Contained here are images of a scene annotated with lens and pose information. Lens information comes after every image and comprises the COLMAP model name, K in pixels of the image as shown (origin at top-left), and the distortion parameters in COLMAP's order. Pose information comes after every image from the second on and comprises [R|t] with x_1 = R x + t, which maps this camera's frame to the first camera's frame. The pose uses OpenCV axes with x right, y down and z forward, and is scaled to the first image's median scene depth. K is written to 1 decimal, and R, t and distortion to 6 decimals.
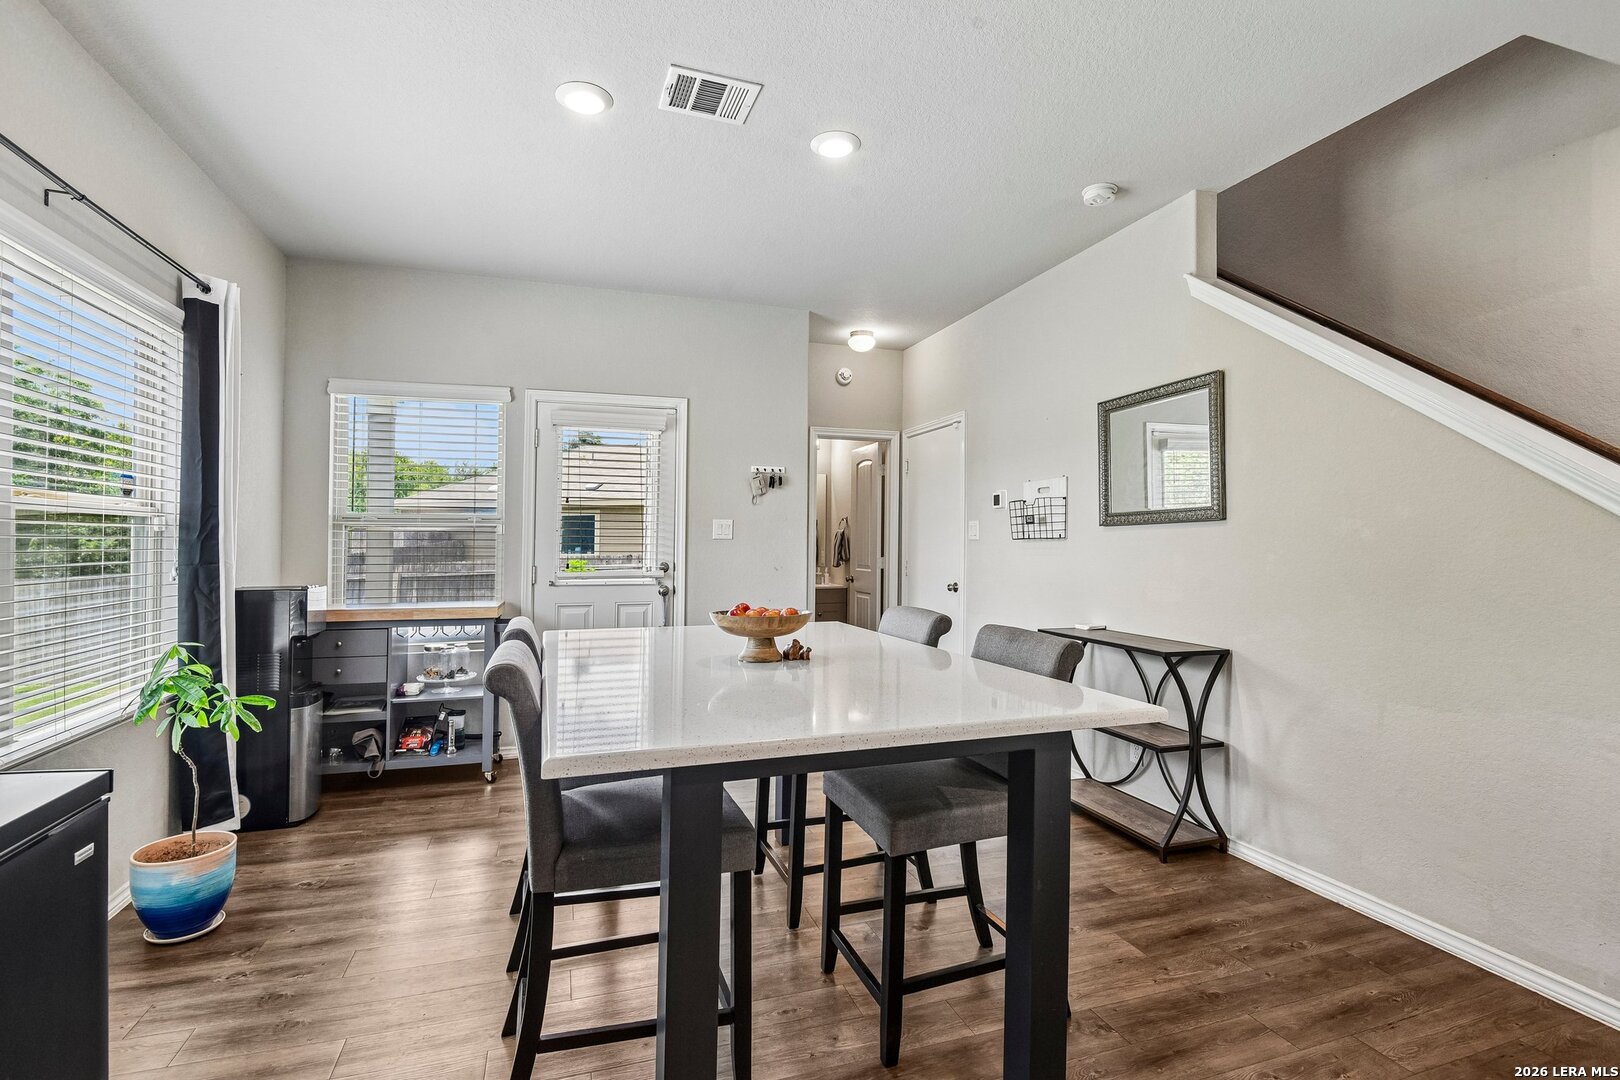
lens RADIAL K [[755.2, 0, 804.3], [0, 755.2, 537.6], [0, 0, 1]] dist [-0.001373, -0.000122]
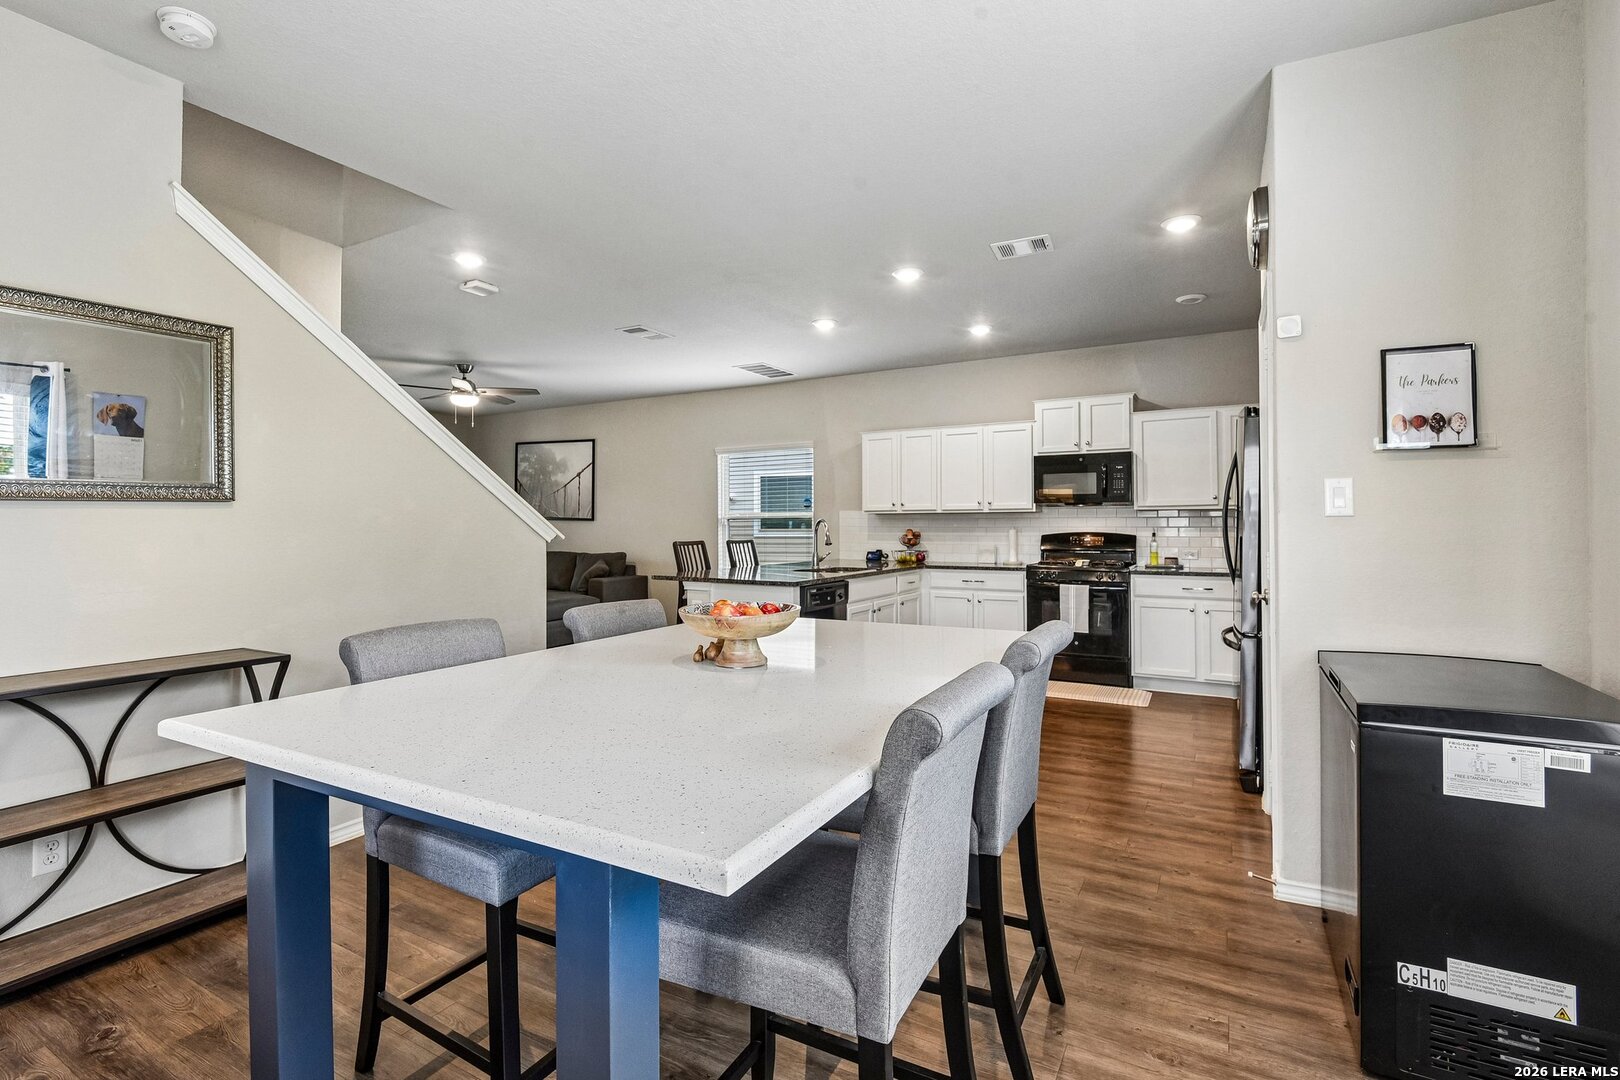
lens RADIAL K [[747.7, 0, 811.8], [0, 747.7, 522.9], [0, 0, 1]] dist [0.001911, -0.000122]
pose [[-0.690043, 0.005584, 0.723747, -0.397376], [-0.002980, 0.999940, -0.010556, 0.007533], [-0.723762, -0.009441, -0.689985, 0.832159]]
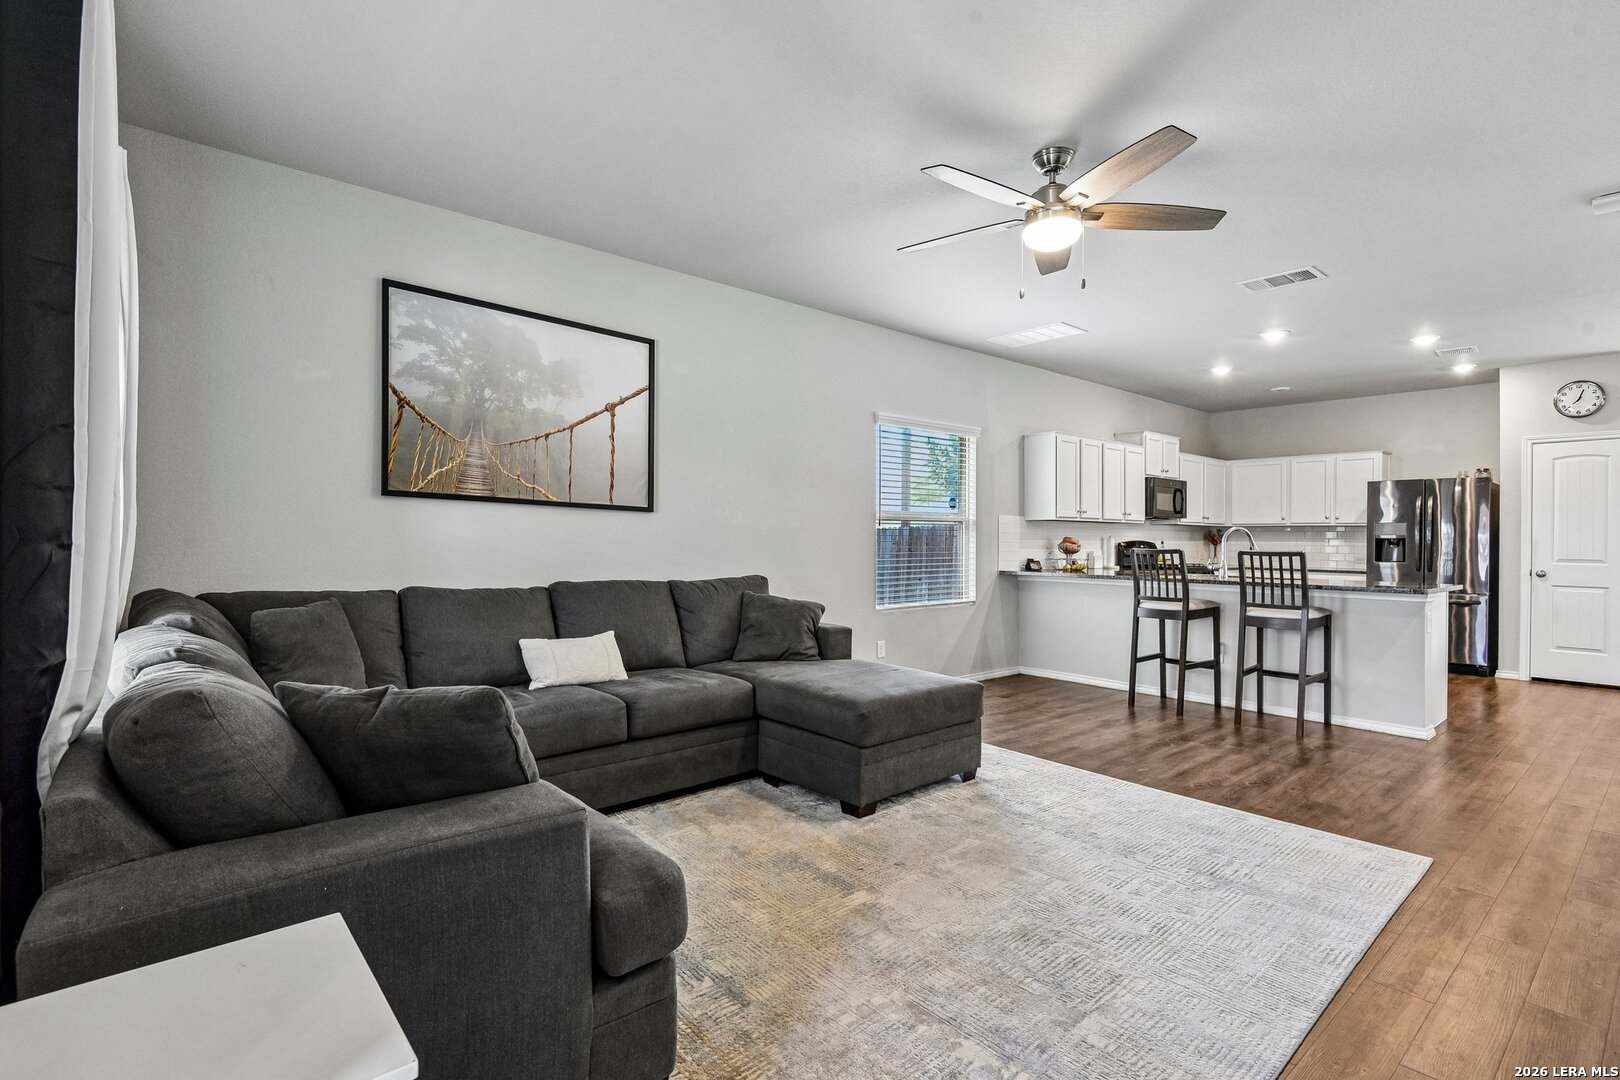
lens RADIAL K [[767.8, 0, 806.3], [0, 767.8, 535.7], [0, 0, 1]] dist [0.000534, -0.001419]
pose [[-0.919478, -0.010409, -0.393003, 1.963168], [-0.007580, 0.999933, -0.008750, 0.020461], [0.393068, -0.005067, -0.919495, 0.844266]]
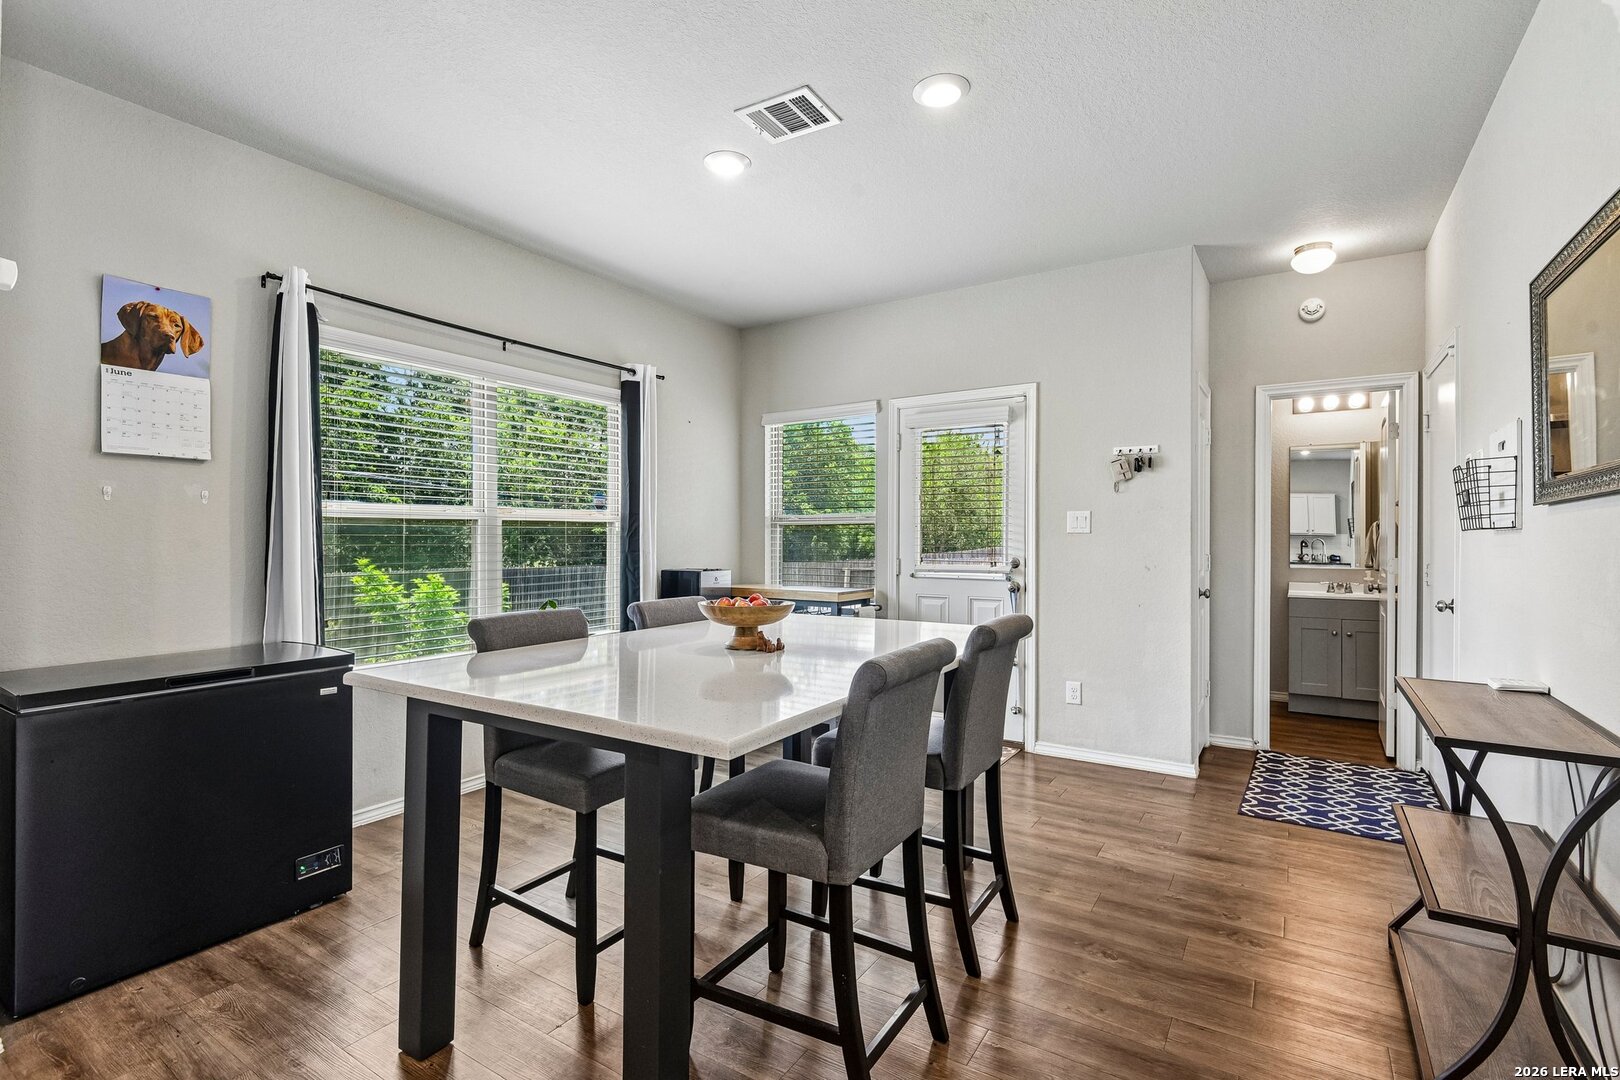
lens RADIAL K [[755.2, 0, 804.3], [0, 755.2, 537.6], [0, 0, 1]] dist [-0.001373, -0.000122]
pose [[0.626711, -0.000904, -0.779251, 0.446989], [0.006399, 0.999972, 0.003986, 0.002003], [0.779226, -0.007485, 0.626699, 0.218204]]
